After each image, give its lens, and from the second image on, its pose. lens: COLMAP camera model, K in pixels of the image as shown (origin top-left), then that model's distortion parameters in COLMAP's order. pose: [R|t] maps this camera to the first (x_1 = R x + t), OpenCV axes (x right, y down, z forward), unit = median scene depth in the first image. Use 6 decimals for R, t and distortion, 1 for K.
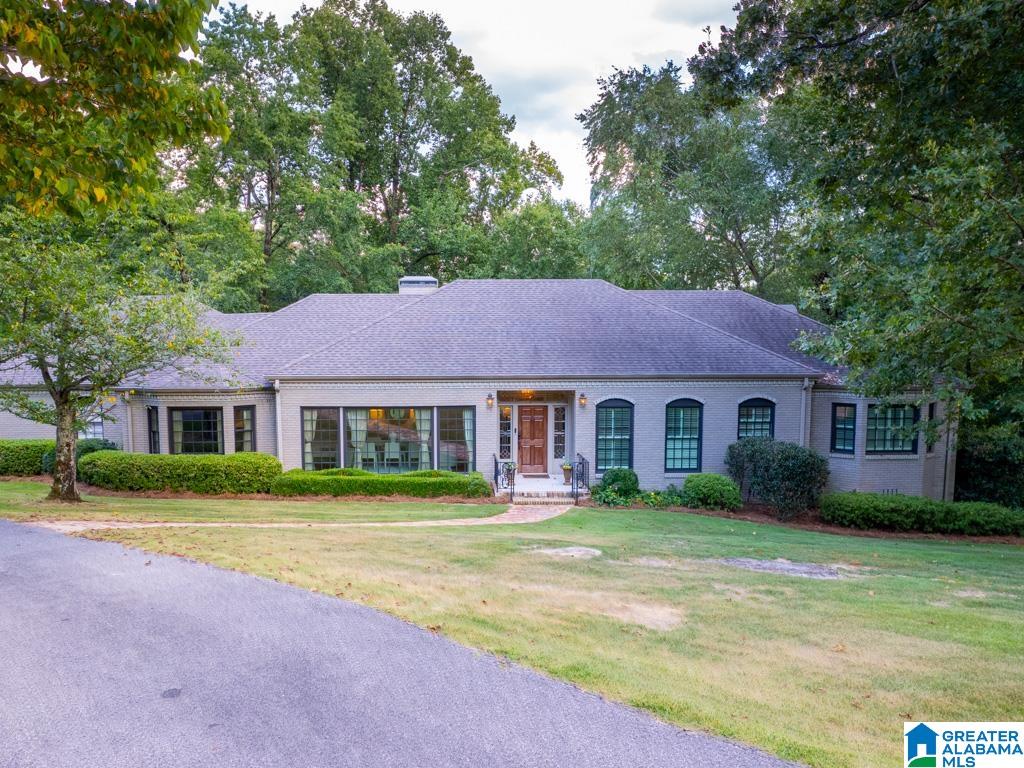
lens RADIAL K [[771.3, 0, 512.1], [0, 771.3, 388.0], [0, 0, 1]] dist [-0.028578, 0.011633]
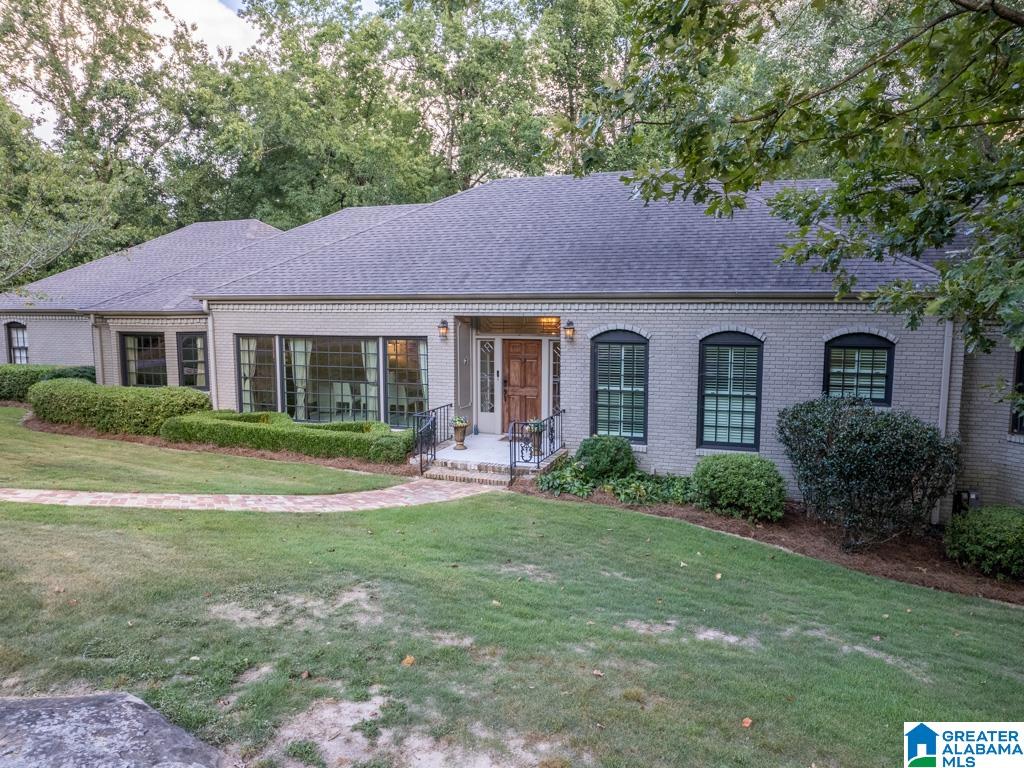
lens RADIAL K [[771.3, 0, 511.5], [0, 771.3, 380.4], [0, 0, 1]] dist [-0.028578, 0.011633]
pose [[0.918705, 0.040122, -0.392901, 0.309820], [-0.017284, 0.997958, 0.061493, 0.018360], [0.394566, -0.049703, 0.917522, 0.364151]]
